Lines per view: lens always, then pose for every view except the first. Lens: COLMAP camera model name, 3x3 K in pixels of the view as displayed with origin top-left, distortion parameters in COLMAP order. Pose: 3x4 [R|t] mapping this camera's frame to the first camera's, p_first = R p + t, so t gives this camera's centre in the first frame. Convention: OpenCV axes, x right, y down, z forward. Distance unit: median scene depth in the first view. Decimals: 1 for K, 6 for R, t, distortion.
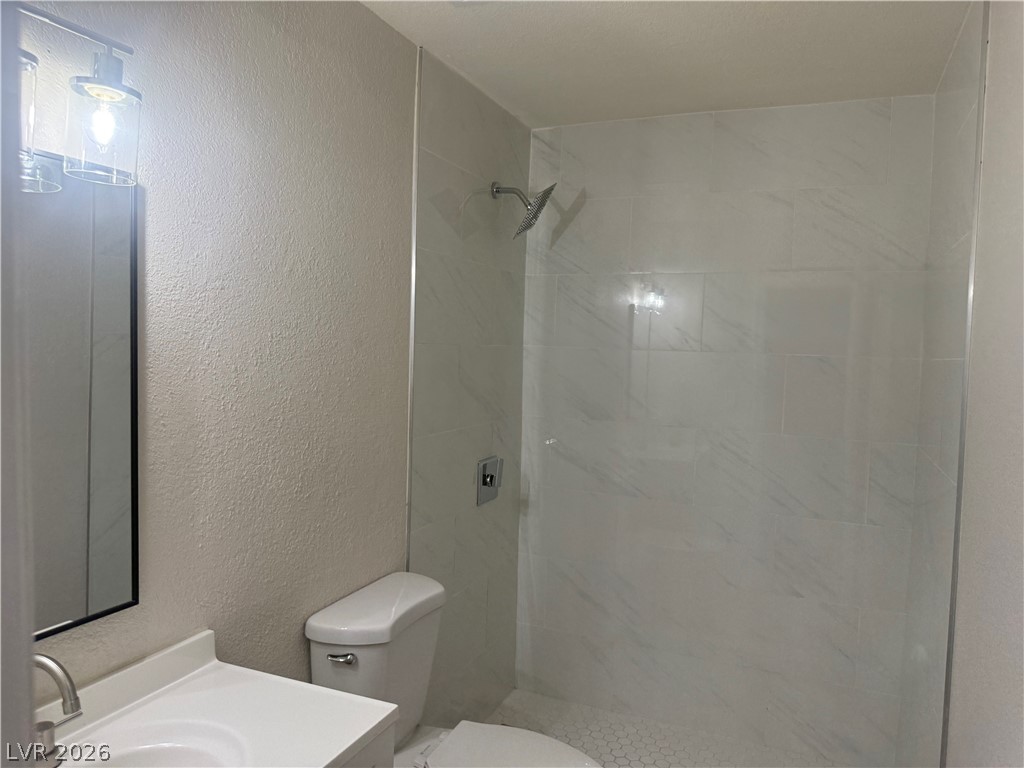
lens RADIAL K [[727.0, 0, 512.0], [0, 727.0, 384.0], [0, 0, 1]] dist [0.158433, -0.310303]
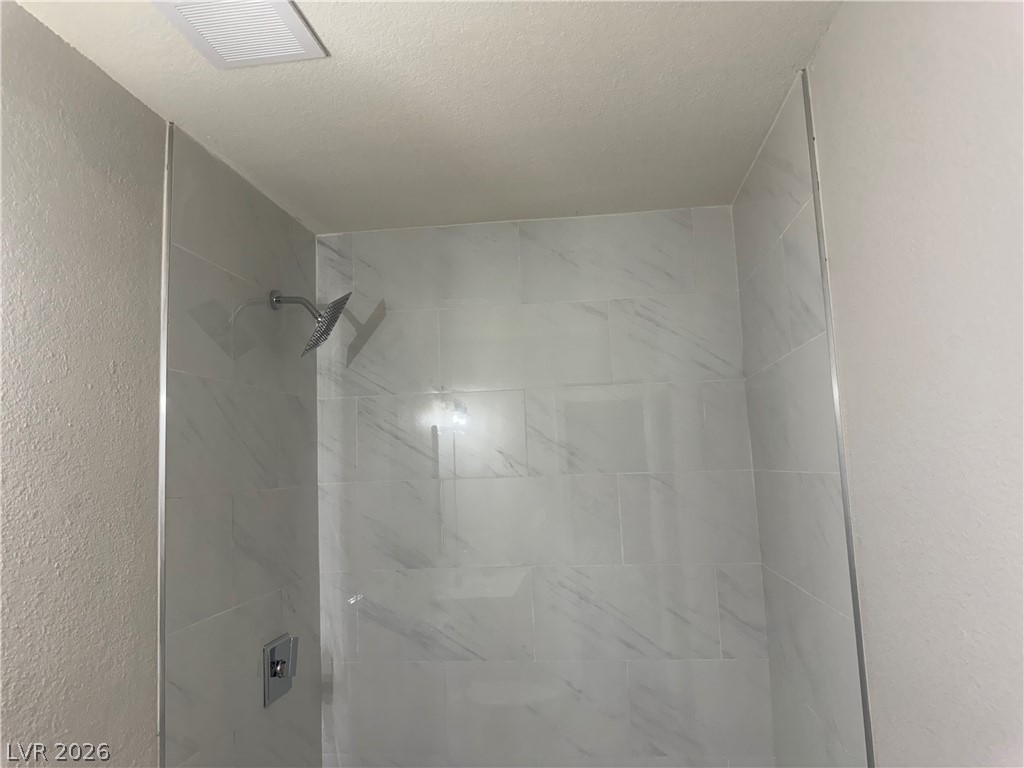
lens RADIAL K [[725.6, 0, 513.3], [0, 725.6, 385.2], [0, 0, 1]] dist [0.089668, -0.135122]
pose [[0.956103, -0.038349, 0.290509, -0.009432], [0.084556, 0.985334, -0.148216, -0.023615], [-0.280565, 0.166274, 0.945323, 0.154302]]
